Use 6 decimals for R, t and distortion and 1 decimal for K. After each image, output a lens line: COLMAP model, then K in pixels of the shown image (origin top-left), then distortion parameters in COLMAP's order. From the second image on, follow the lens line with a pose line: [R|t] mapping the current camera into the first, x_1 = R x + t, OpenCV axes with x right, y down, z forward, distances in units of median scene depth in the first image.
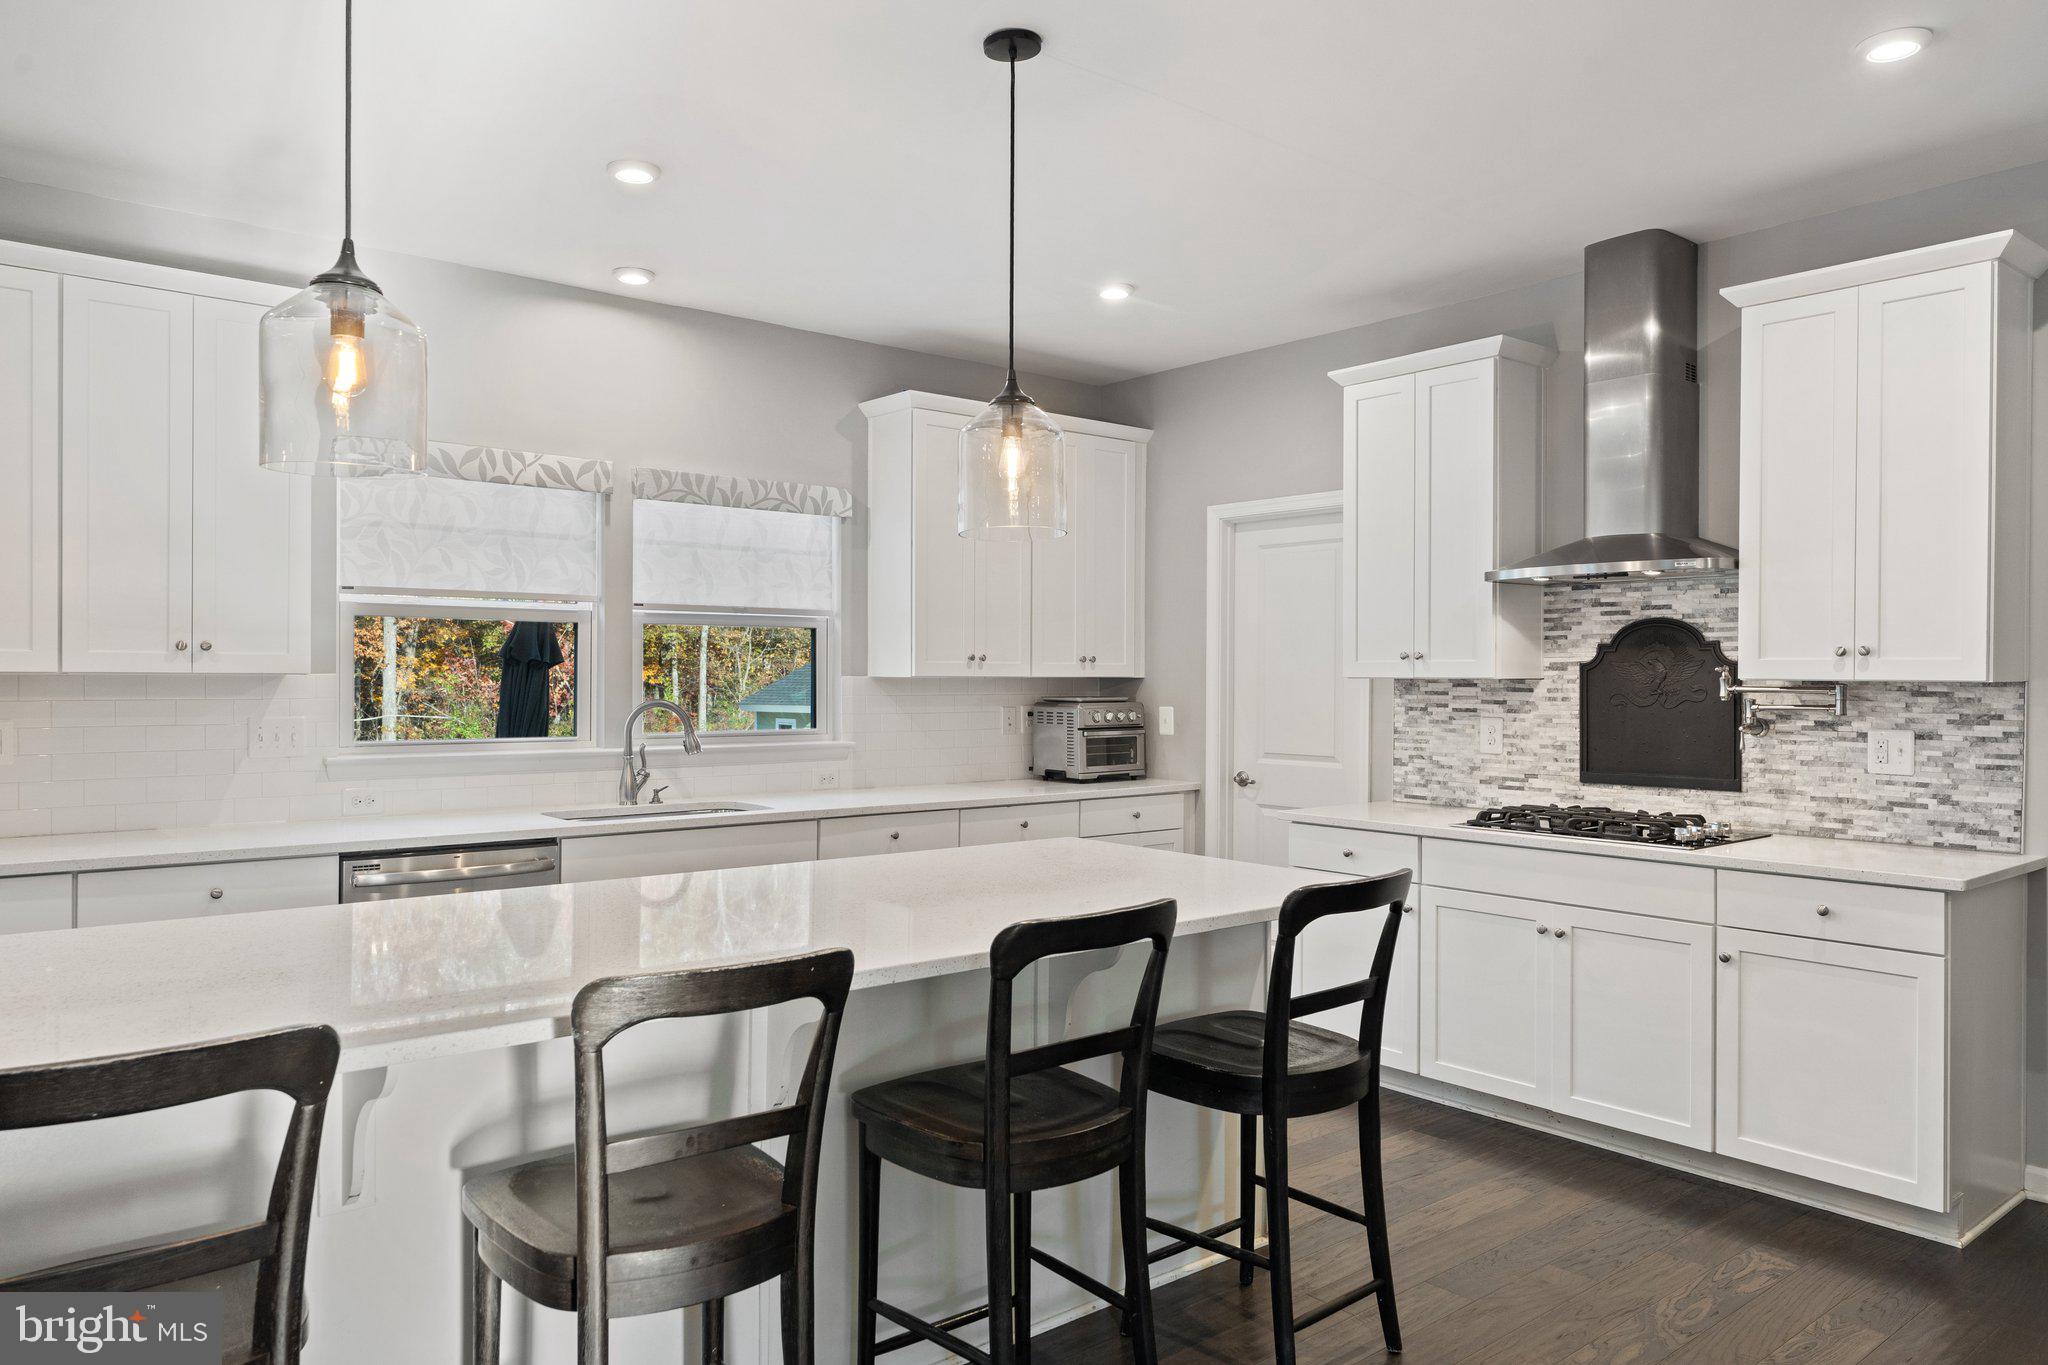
lens RADIAL K [[1357.6, 0, 1011.5], [0, 1357.6, 685.3], [0, 0, 1]] dist [-0.000636, 0.000748]
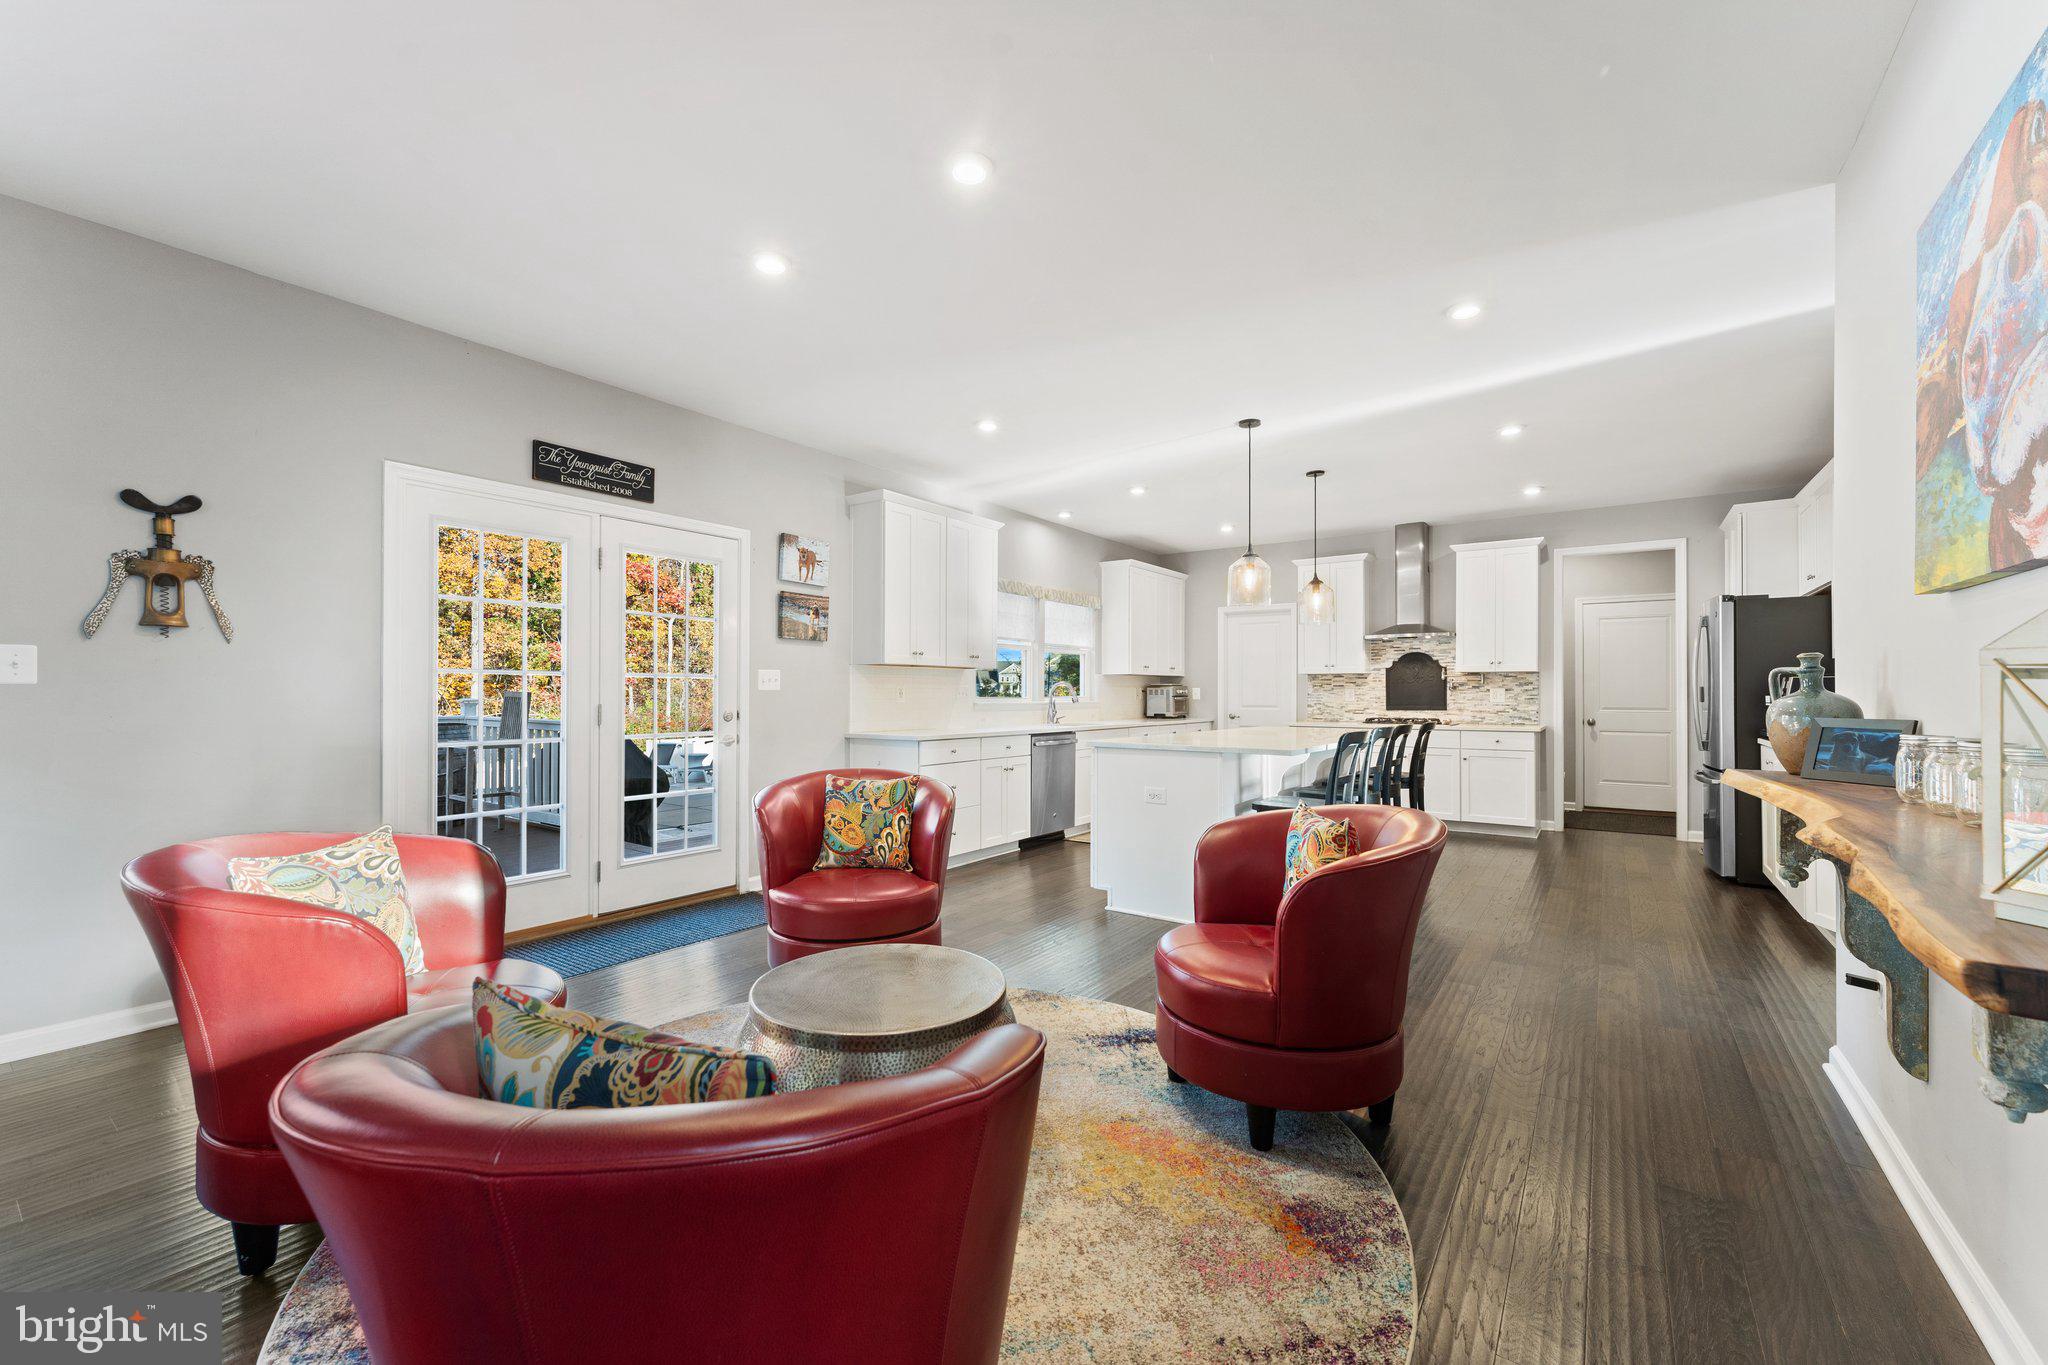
lens RADIAL K [[818.2, 0, 1014.4], [0, 818.2, 681.8], [0, 0, 1]] dist [0.001329, 0.000189]
pose [[0.966755, 0.000891, 0.255704, -0.786624], [0.004232, 0.999801, -0.019482, 0.043387], [-0.255670, 0.019917, 0.966559, -0.467956]]
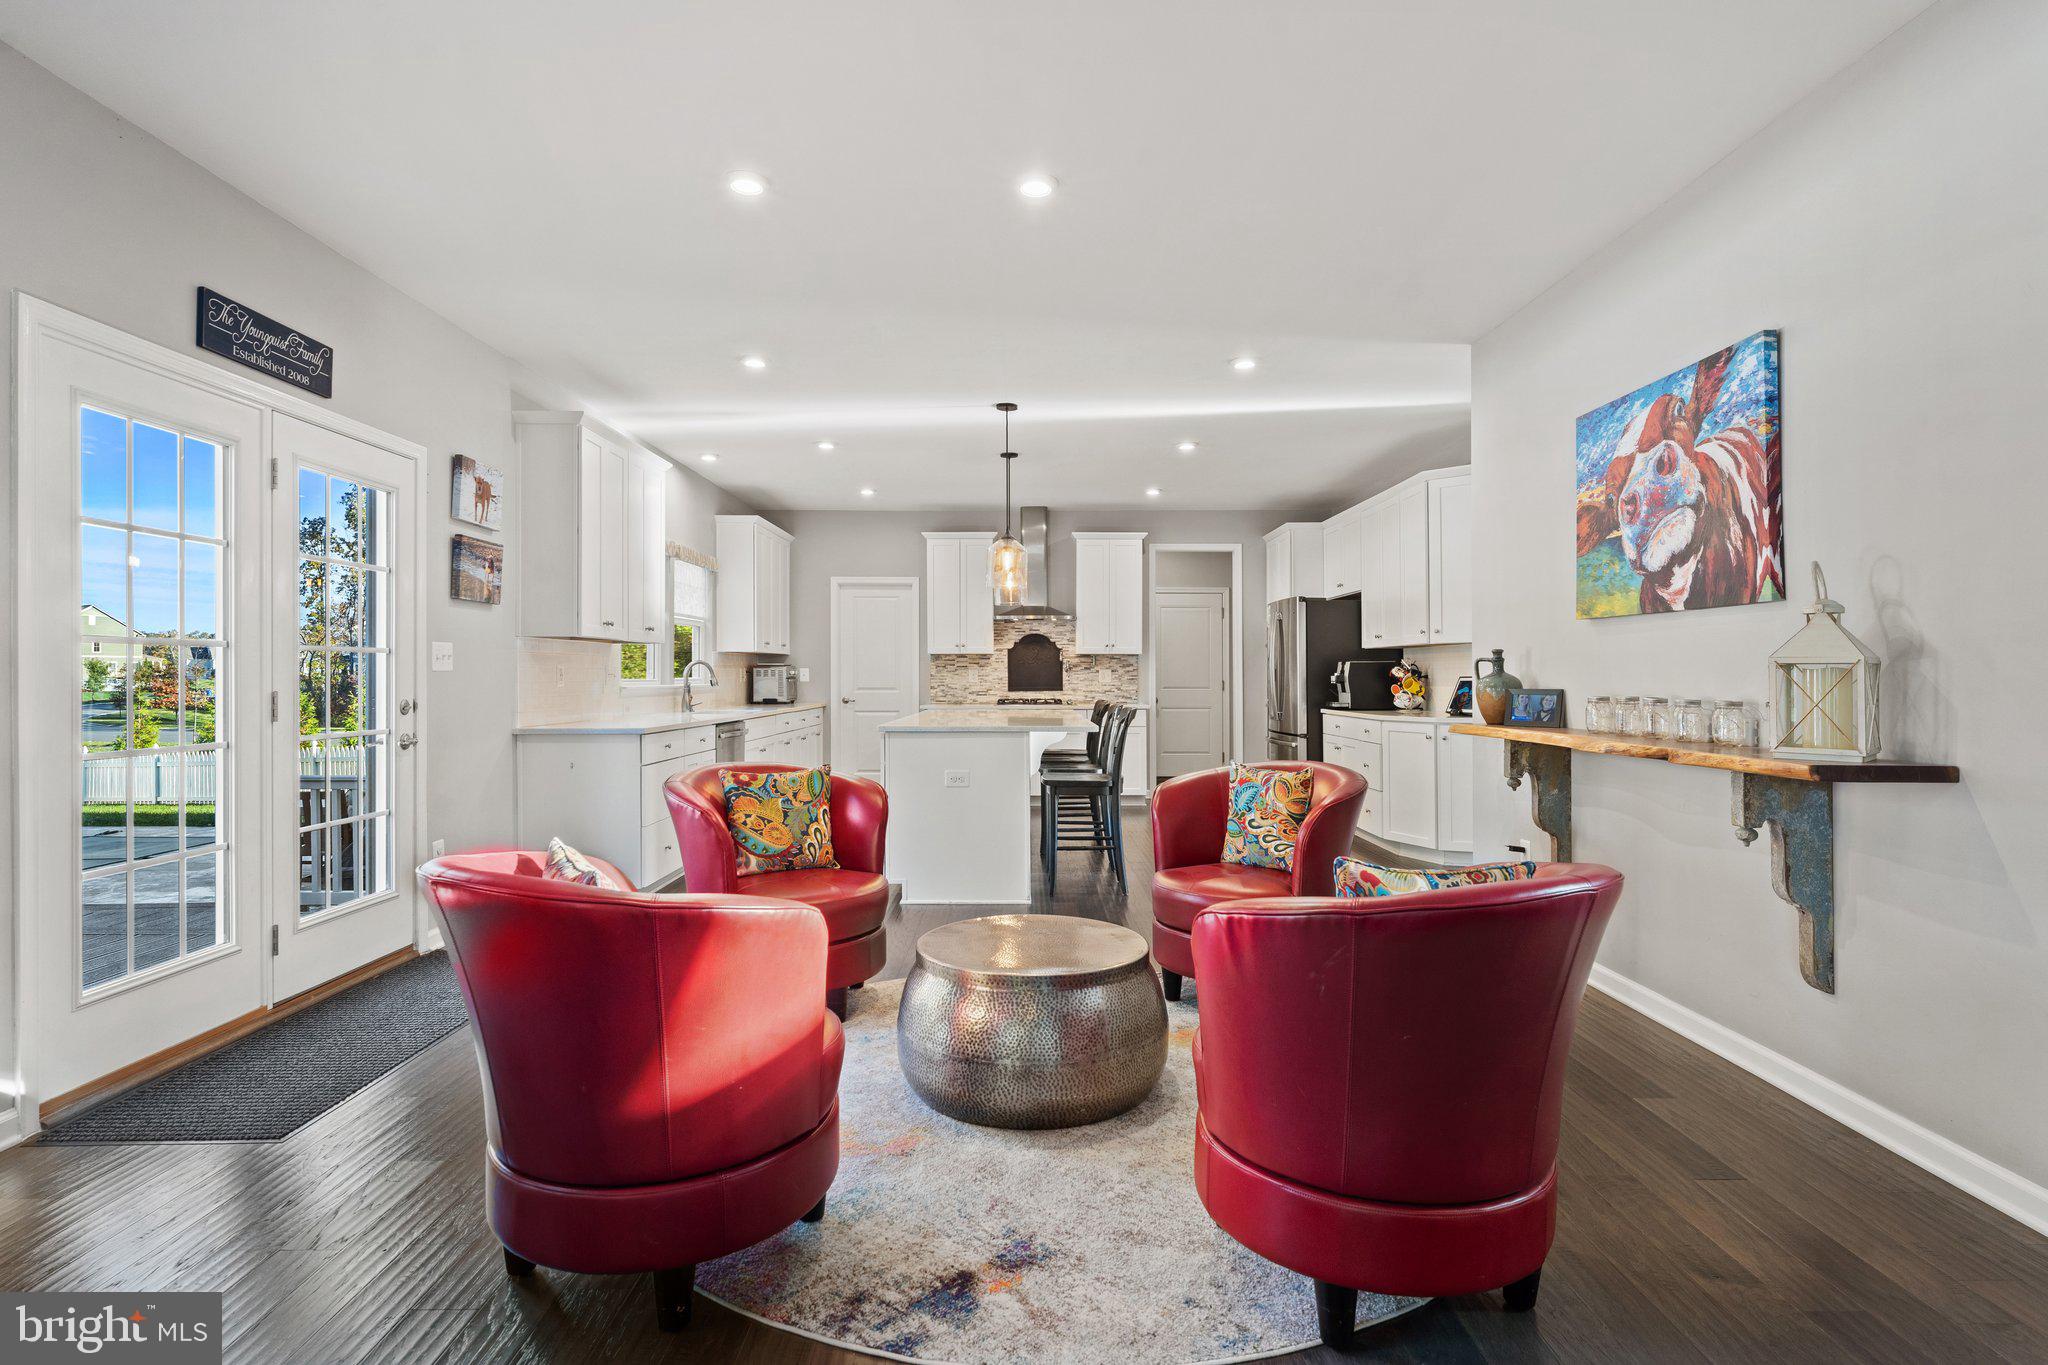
lens RADIAL K [[1036.3, 0, 1029.6], [0, 1036.3, 660.0], [0, 0, 1]] dist [0.001658, 0.000119]
pose [[0.628248, 0.007194, 0.777980, -1.250137], [0.007762, 0.999850, -0.015514, 0.041326], [-0.777975, 0.015786, 0.628097, -0.395814]]
